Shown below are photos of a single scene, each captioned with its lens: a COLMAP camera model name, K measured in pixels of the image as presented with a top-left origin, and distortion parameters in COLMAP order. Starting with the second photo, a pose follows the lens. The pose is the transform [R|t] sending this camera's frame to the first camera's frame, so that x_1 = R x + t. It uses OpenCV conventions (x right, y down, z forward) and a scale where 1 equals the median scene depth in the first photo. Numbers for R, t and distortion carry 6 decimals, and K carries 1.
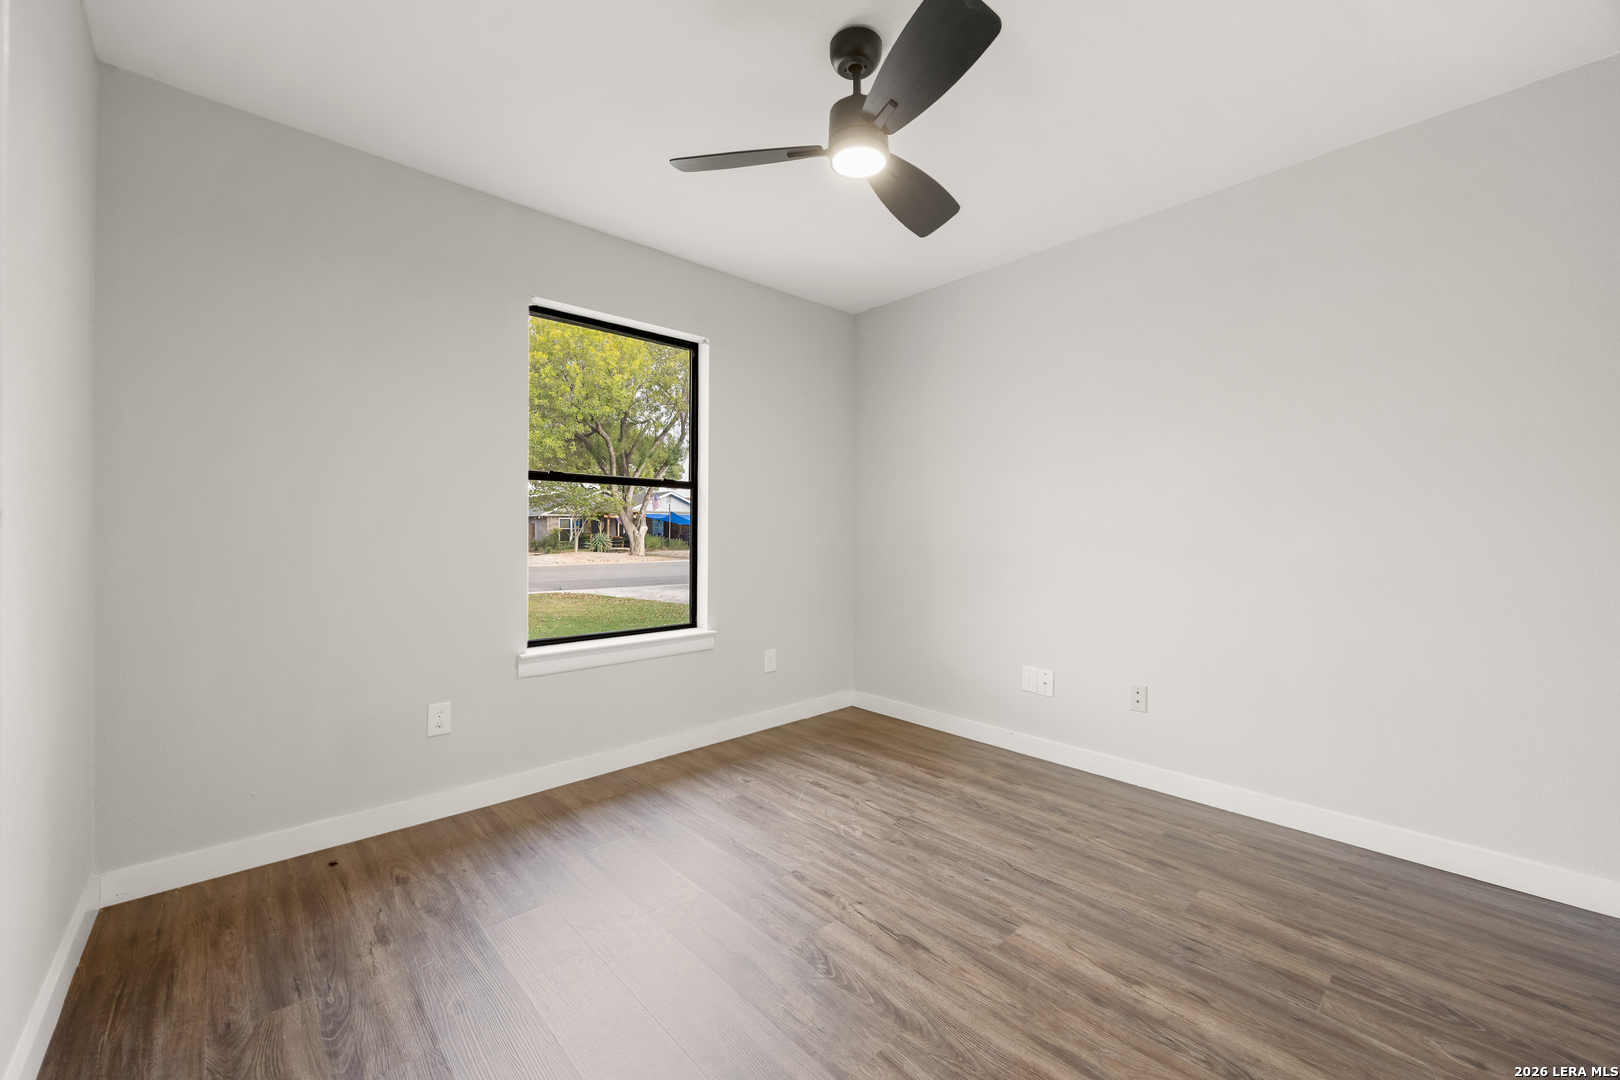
lens RADIAL K [[629.2, 0, 810.9], [0, 629.2, 541.8], [0, 0, 1]] dist [0.003175, 0.000316]
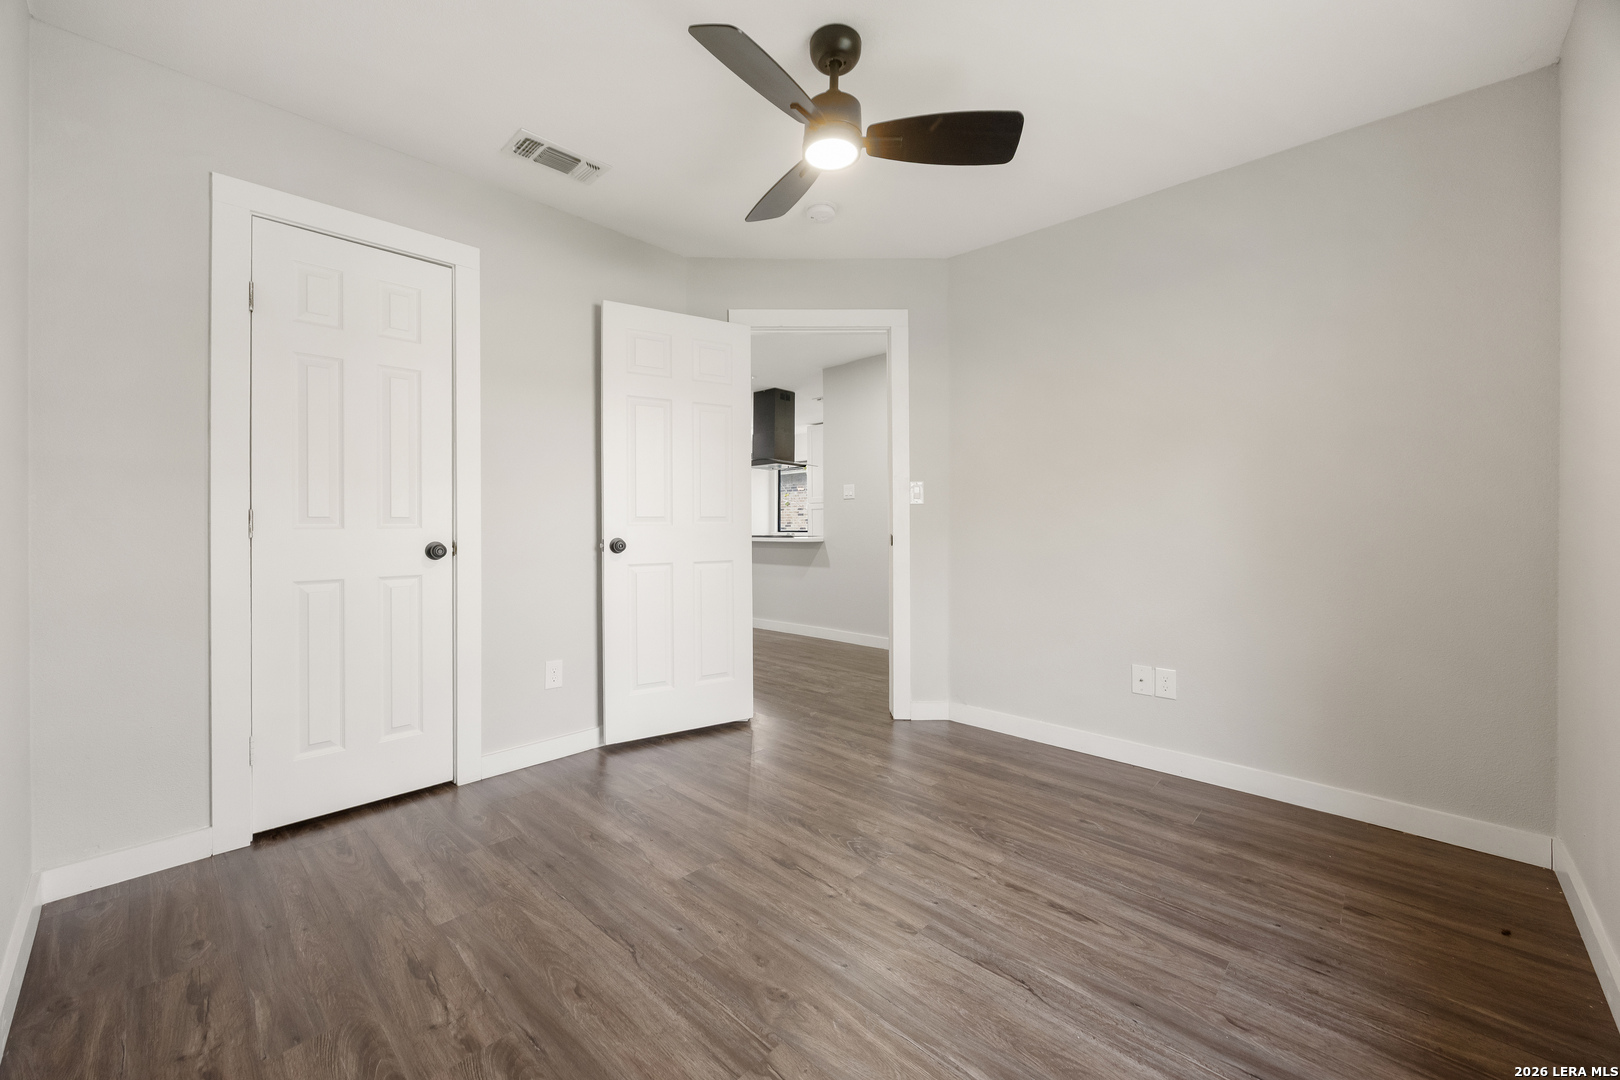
lens RADIAL K [[629.2, 0, 806.5], [0, 629.2, 530.4], [0, 0, 1]] dist [0.003175, 0.000316]
pose [[-0.997705, 0.001956, -0.067678, 0.174336], [0.000187, 0.999659, 0.026129, -0.009896], [0.067706, 0.026056, -0.997365, 1.891271]]
